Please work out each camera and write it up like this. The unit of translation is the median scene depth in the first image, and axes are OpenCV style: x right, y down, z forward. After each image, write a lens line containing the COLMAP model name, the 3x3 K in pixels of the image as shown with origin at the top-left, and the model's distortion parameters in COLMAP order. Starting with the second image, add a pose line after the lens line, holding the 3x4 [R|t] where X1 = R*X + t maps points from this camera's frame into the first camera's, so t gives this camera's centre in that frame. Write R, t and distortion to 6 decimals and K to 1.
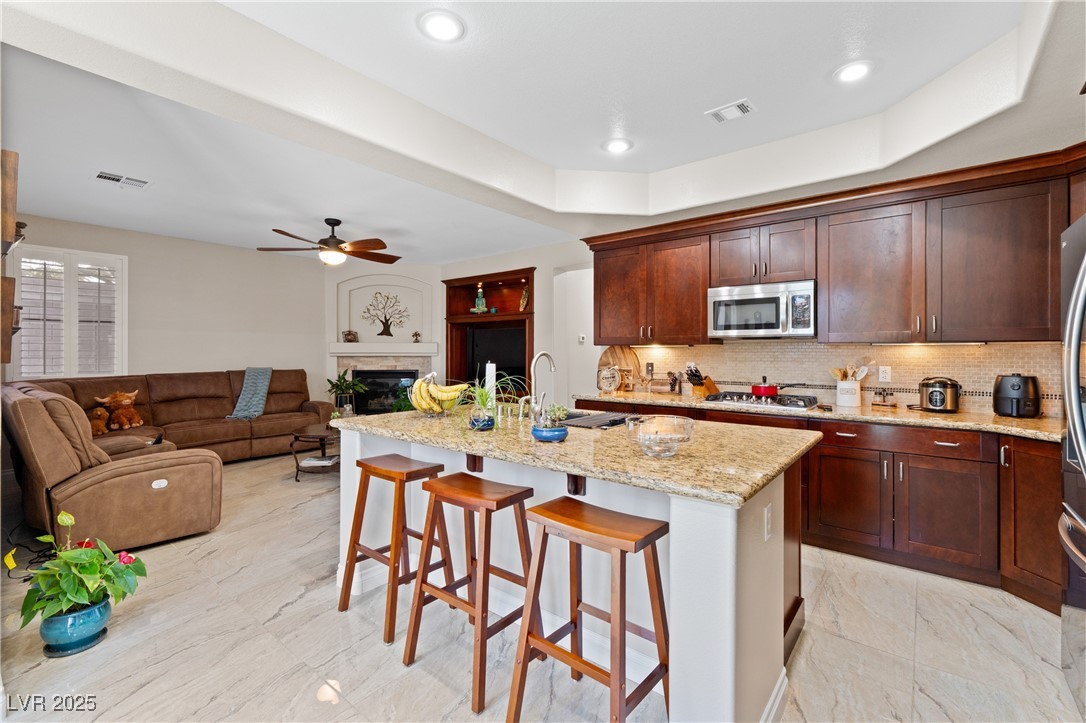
lens RADIAL K [[464.9, 0, 546.7], [0, 464.9, 348.6], [0, 0, 1]] dist [0.001935, 0.000633]
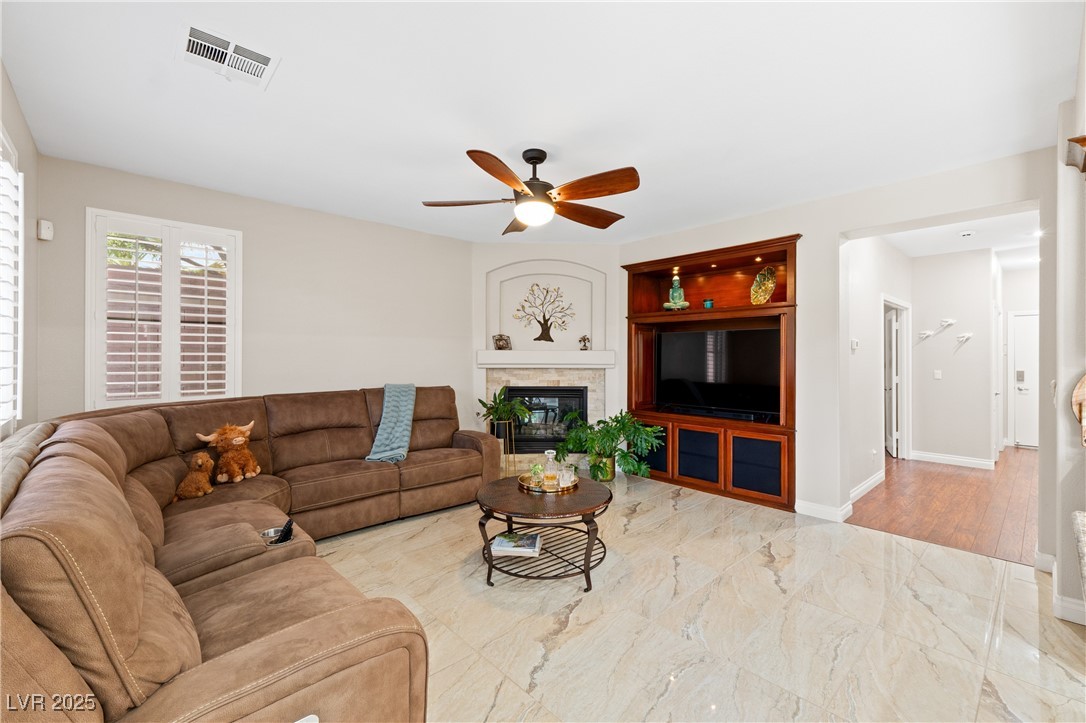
lens RADIAL K [[464.9, 0, 546.7], [0, 464.9, 348.6], [0, 0, 1]] dist [0.001935, 0.000633]
pose [[0.987208, -0.000444, -0.159437, -0.267722], [-0.001660, 0.999913, -0.013061, -0.006637], [0.159429, 0.013158, 0.987122, 0.305253]]
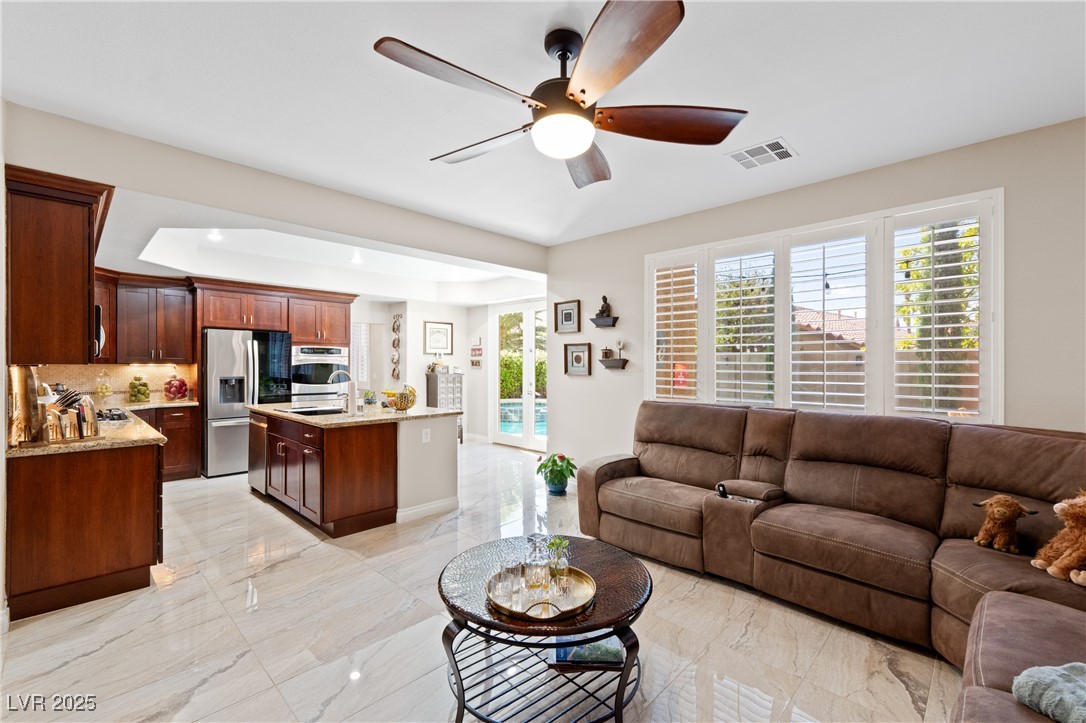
lens RADIAL K [[464.9, 0, 546.7], [0, 464.9, 348.6], [0, 0, 1]] dist [0.001935, 0.000633]
pose [[-0.995483, -0.000439, 0.094934, -0.398399], [-0.004083, 0.999262, -0.038190, -0.001967], [-0.094847, -0.038405, -0.994751, 1.253357]]
